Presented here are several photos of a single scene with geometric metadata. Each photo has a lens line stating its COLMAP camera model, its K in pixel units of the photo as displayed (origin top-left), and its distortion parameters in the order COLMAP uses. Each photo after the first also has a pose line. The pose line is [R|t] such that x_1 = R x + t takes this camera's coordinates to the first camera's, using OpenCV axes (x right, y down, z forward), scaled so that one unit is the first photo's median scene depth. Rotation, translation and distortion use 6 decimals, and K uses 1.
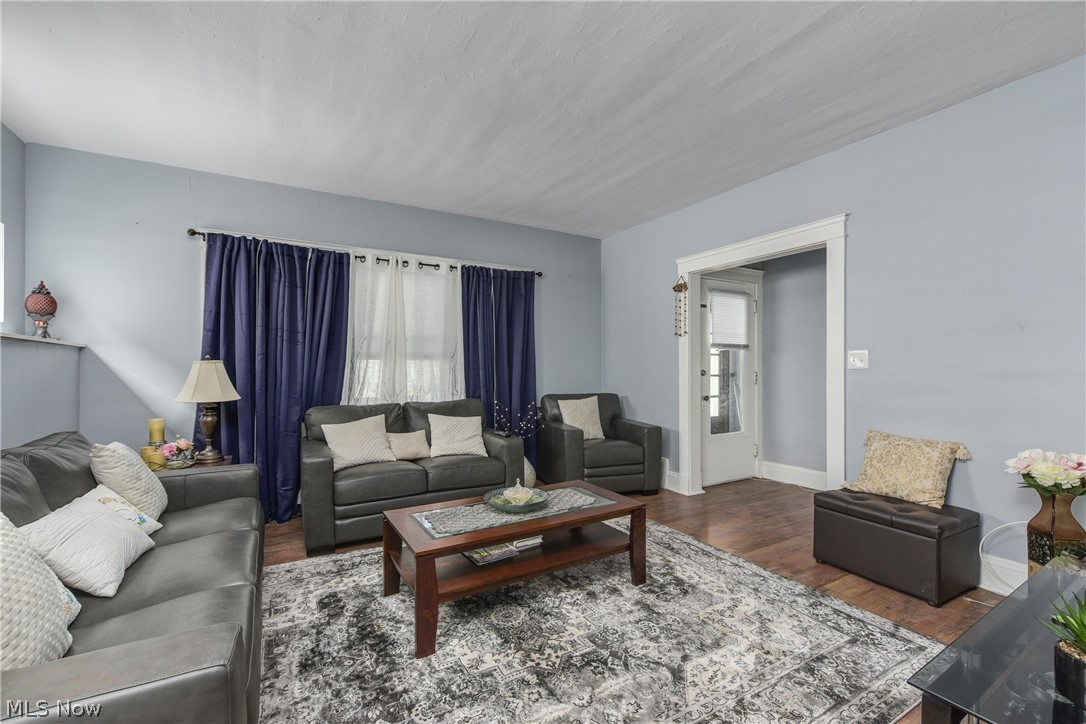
lens RADIAL K [[466.3, 0, 542.0], [0, 466.3, 369.6], [0, 0, 1]] dist [-0.000646, -0.000225]
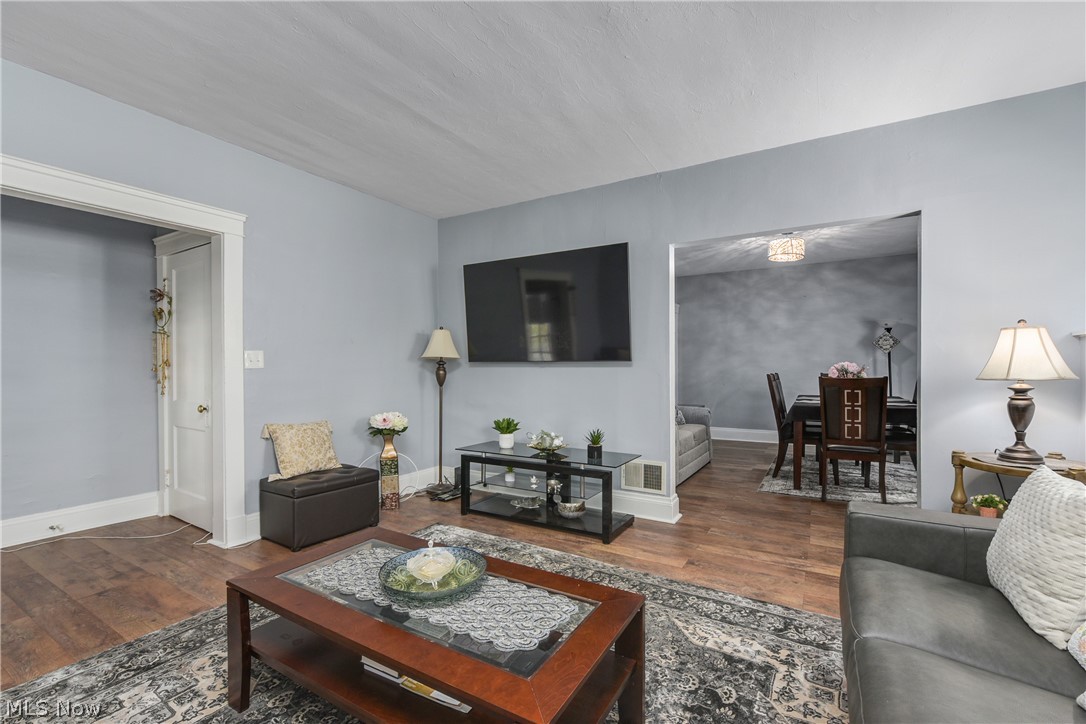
lens RADIAL K [[473.9, 0, 525.1], [0, 473.9, 367.8], [0, 0, 1]] dist [-0.001129, -0.000146]
pose [[-0.466976, 0.003371, 0.884263, -0.543015], [0.007175, 0.999974, -0.000023, 0.001342], [-0.884241, 0.006334, -0.466989, 0.949187]]
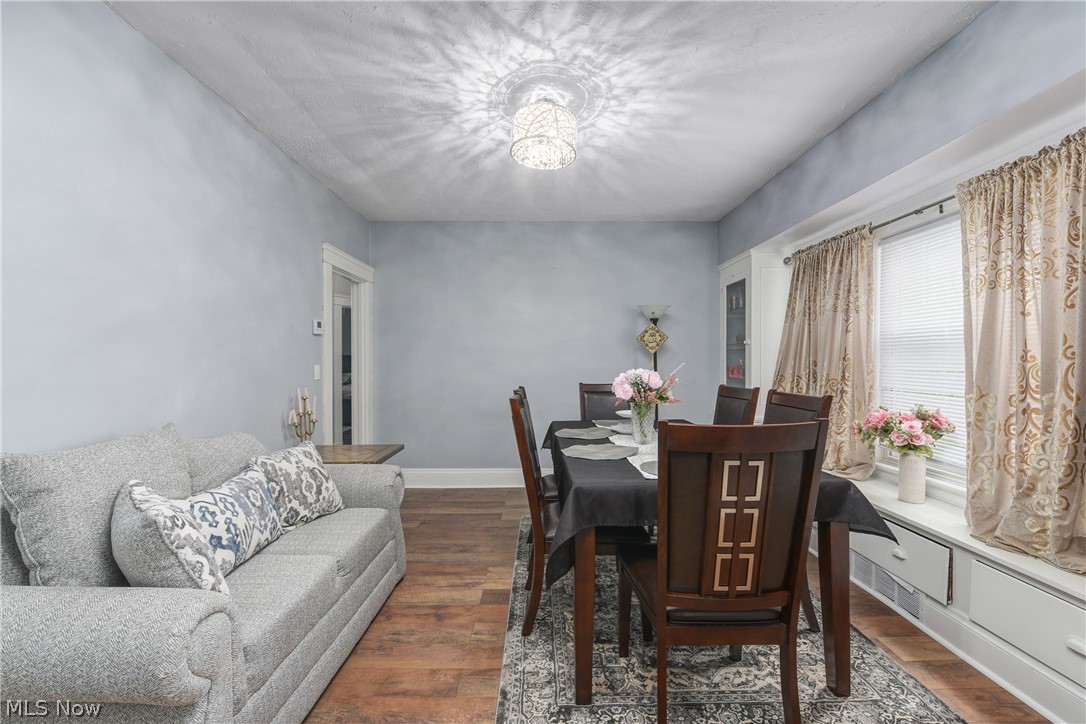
lens RADIAL K [[456.2, 0, 539.5], [0, 456.2, 368.1], [0, 0, 1]] dist [-0.000444, -0.000097]
pose [[-0.865775, -0.000731, 0.500432, 0.115495], [0.005459, 0.999926, 0.010905, -0.021914], [-0.500403, 0.012173, -0.865707, 0.043201]]
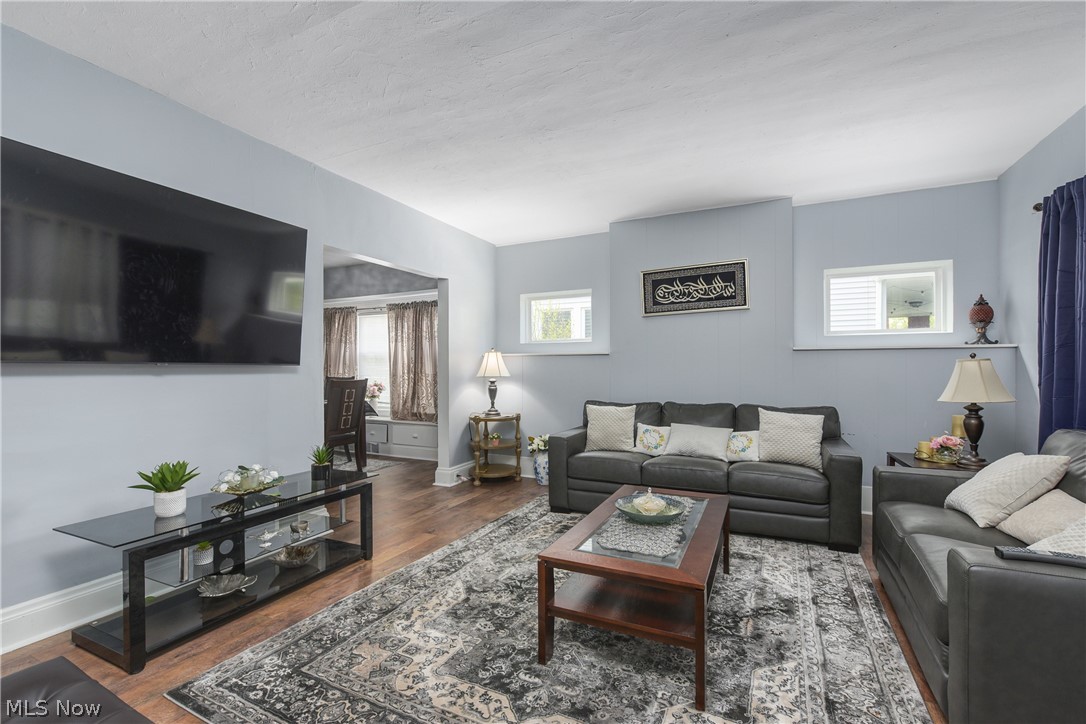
lens RADIAL K [[456.4, 0, 561.6], [0, 456.4, 364.9], [0, 0, 1]] dist [-0.000498, -0.000148]
pose [[-0.810116, 0.001555, -0.586268, 0.495534], [0.005330, 0.999975, -0.004712, -0.006006], [0.586245, -0.006942, -0.810104, 1.297450]]
